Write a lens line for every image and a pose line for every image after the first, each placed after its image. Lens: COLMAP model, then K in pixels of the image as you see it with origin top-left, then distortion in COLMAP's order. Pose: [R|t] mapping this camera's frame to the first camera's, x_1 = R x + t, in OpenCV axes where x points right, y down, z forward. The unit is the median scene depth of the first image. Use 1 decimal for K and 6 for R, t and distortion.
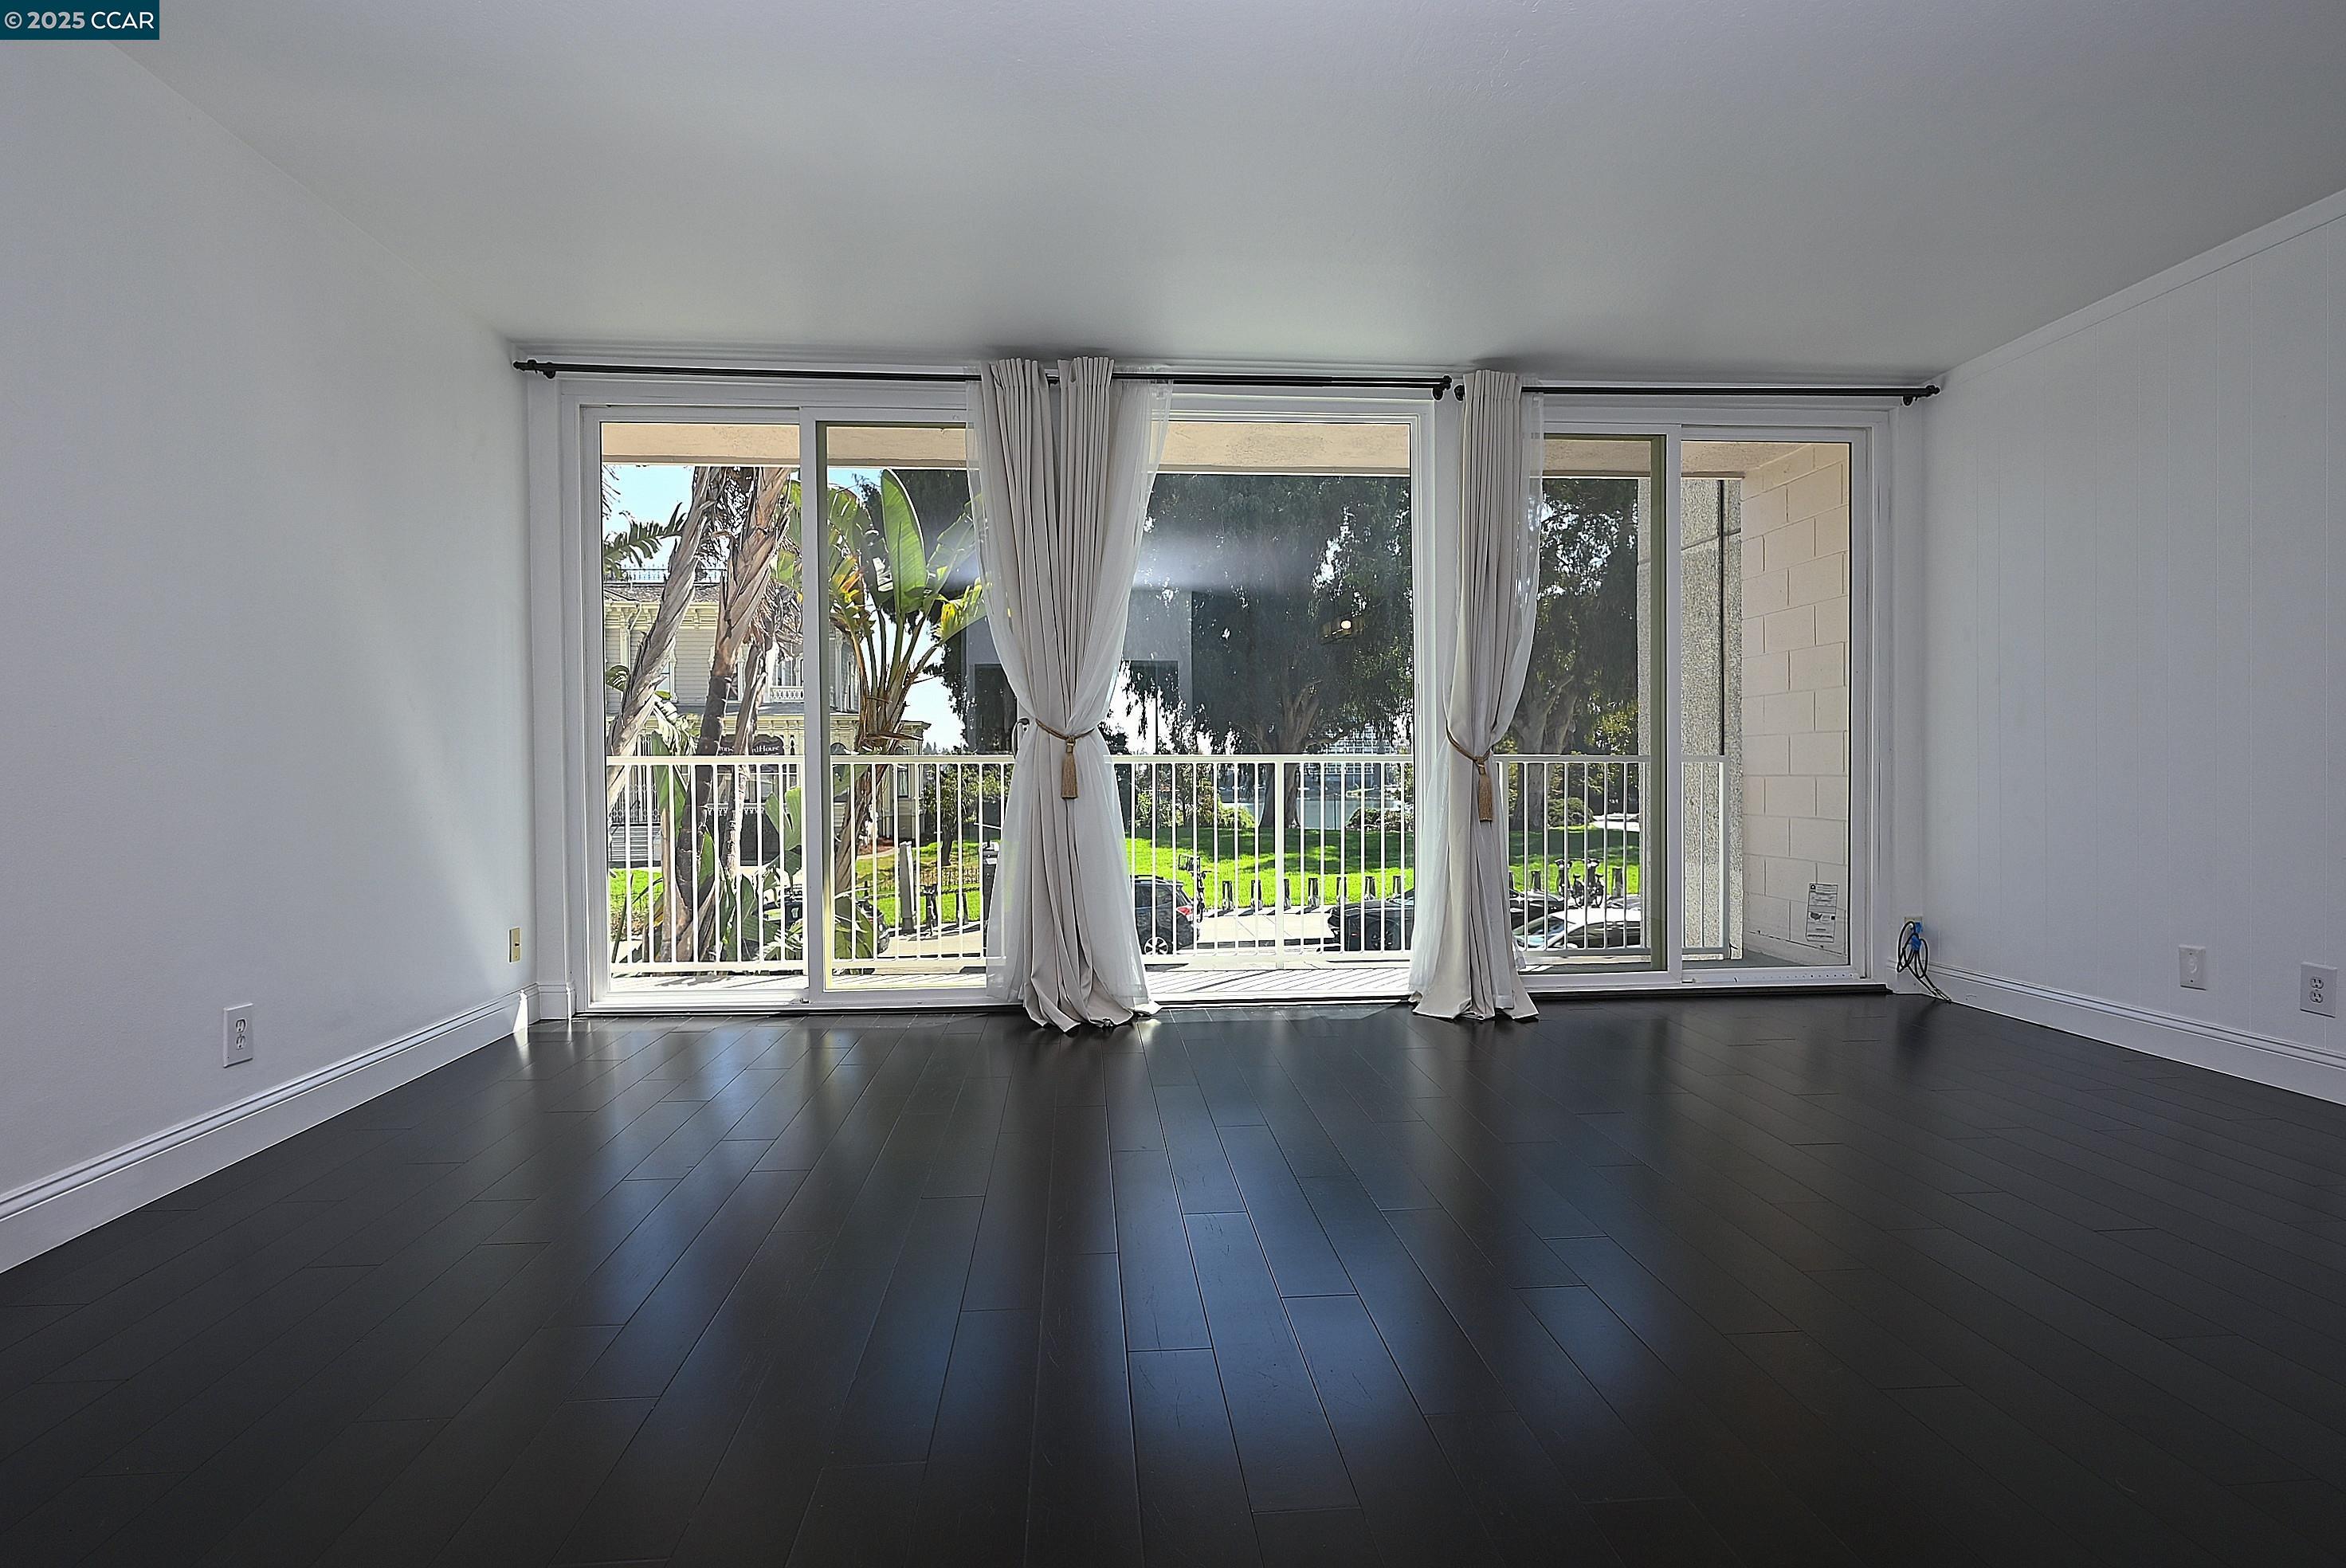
lens RADIAL K [[1159.4, 0, 1170.7], [0, 1159.4, 791.3], [0, 0, 1]] dist [0.000733, 0.000832]
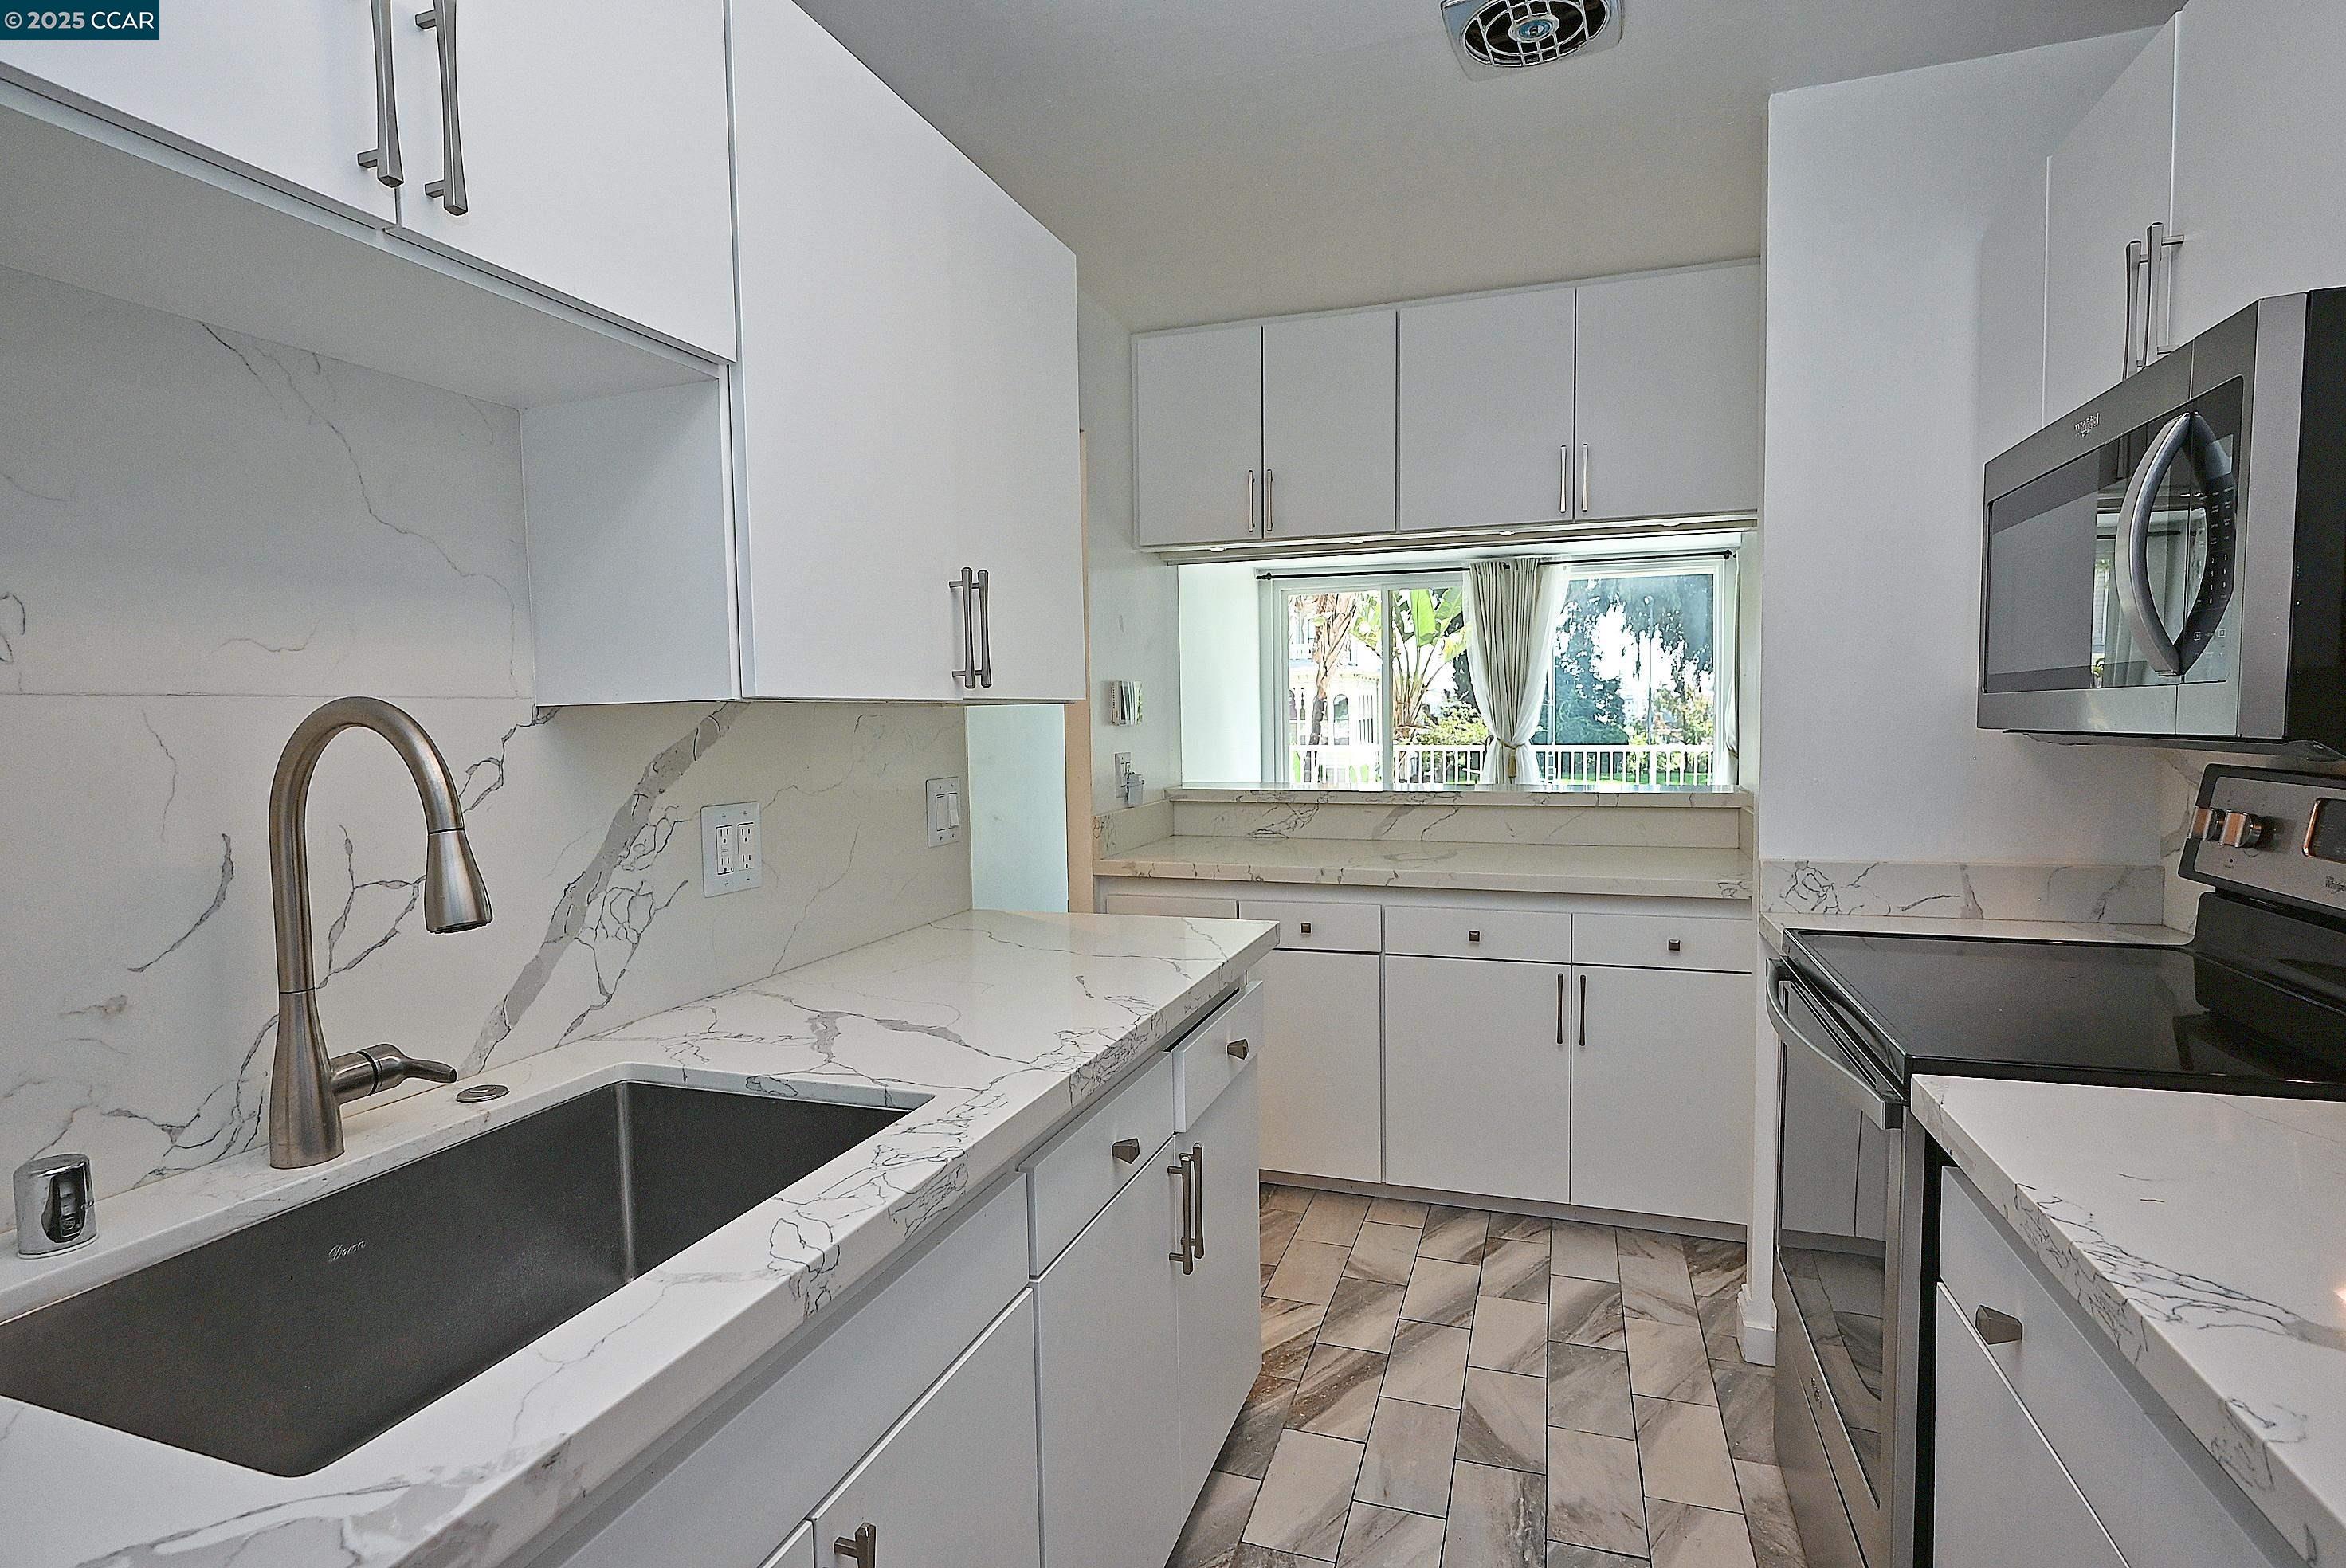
lens RADIAL K [[1156.2, 0, 1173.0], [0, 1156.2, 784.0], [0, 0, 1]] dist [-0.003841, 0.000226]
pose [[0.916193, 0.019674, -0.400255, 0.167315], [-0.001160, 0.998920, 0.046445, -0.070376], [0.400736, -0.042089, 0.915226, -1.025765]]
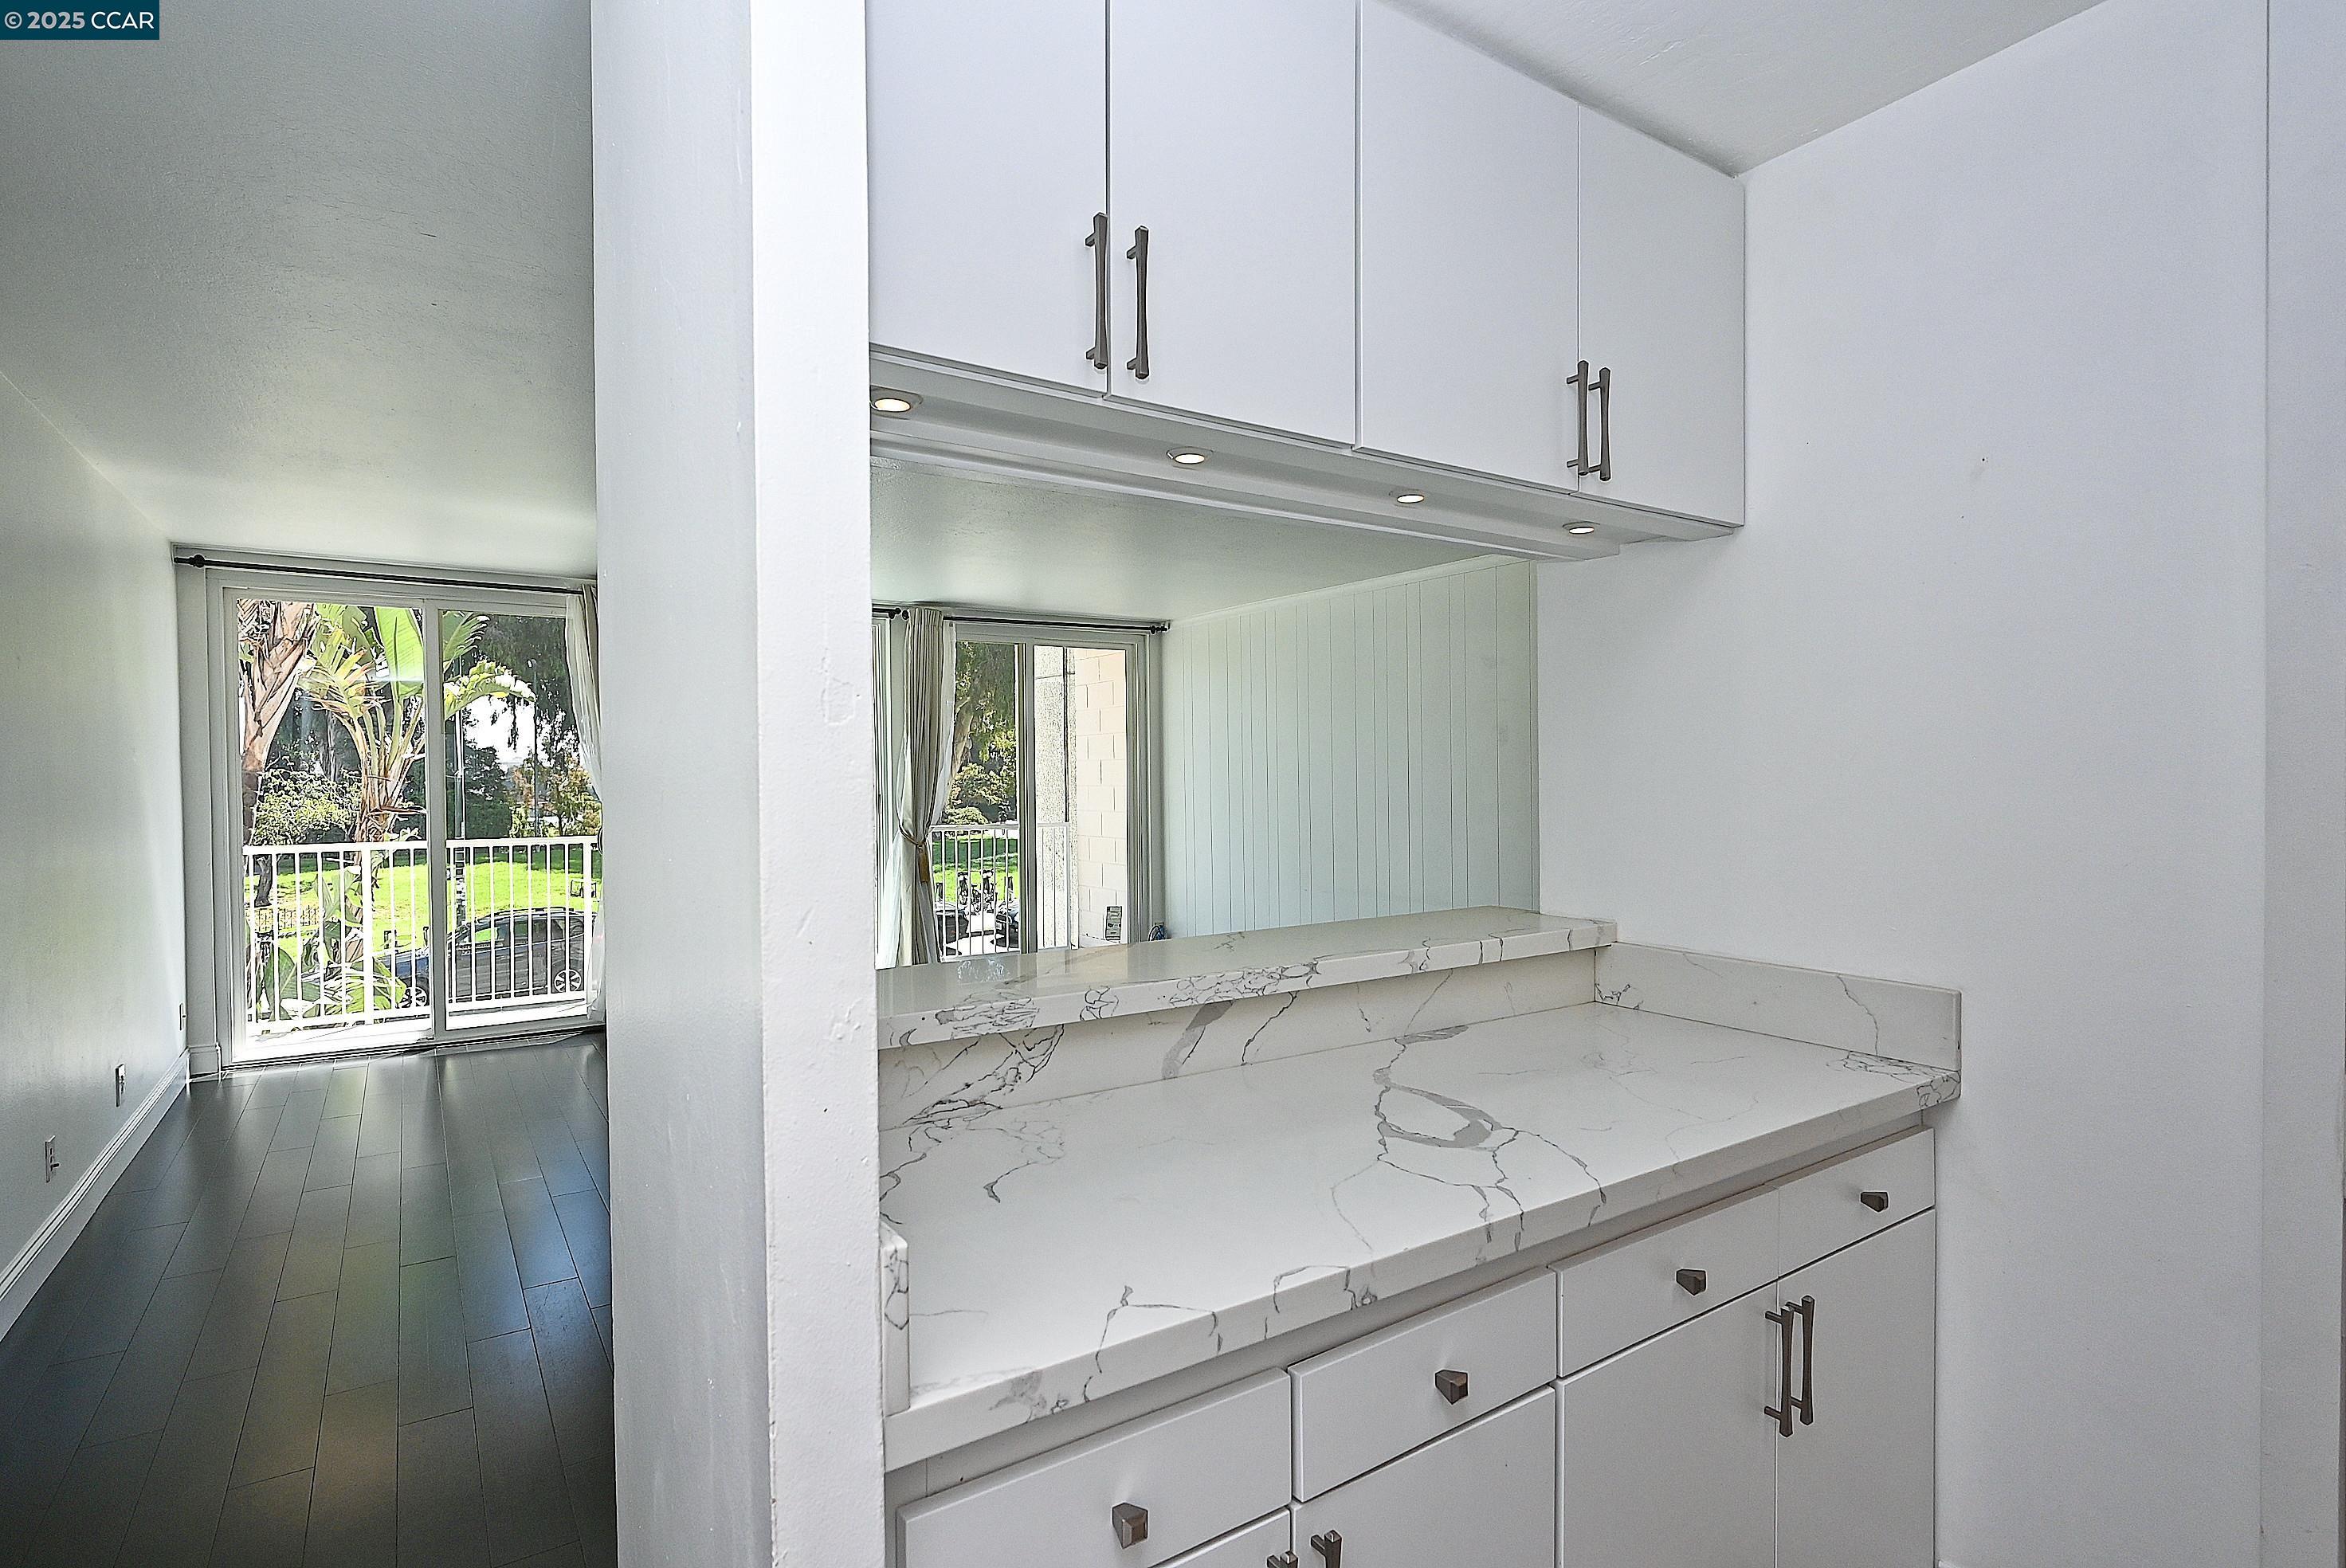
lens RADIAL K [[1149.4, 0, 1171.2], [0, 1149.4, 791.1], [0, 0, 1]] dist [-0.001529, 0.000206]
pose [[0.873931, -0.008194, 0.485980, -0.207262], [0.011497, 0.999927, -0.003815, -0.089938], [-0.485913, 0.008921, 0.873962, -0.580979]]
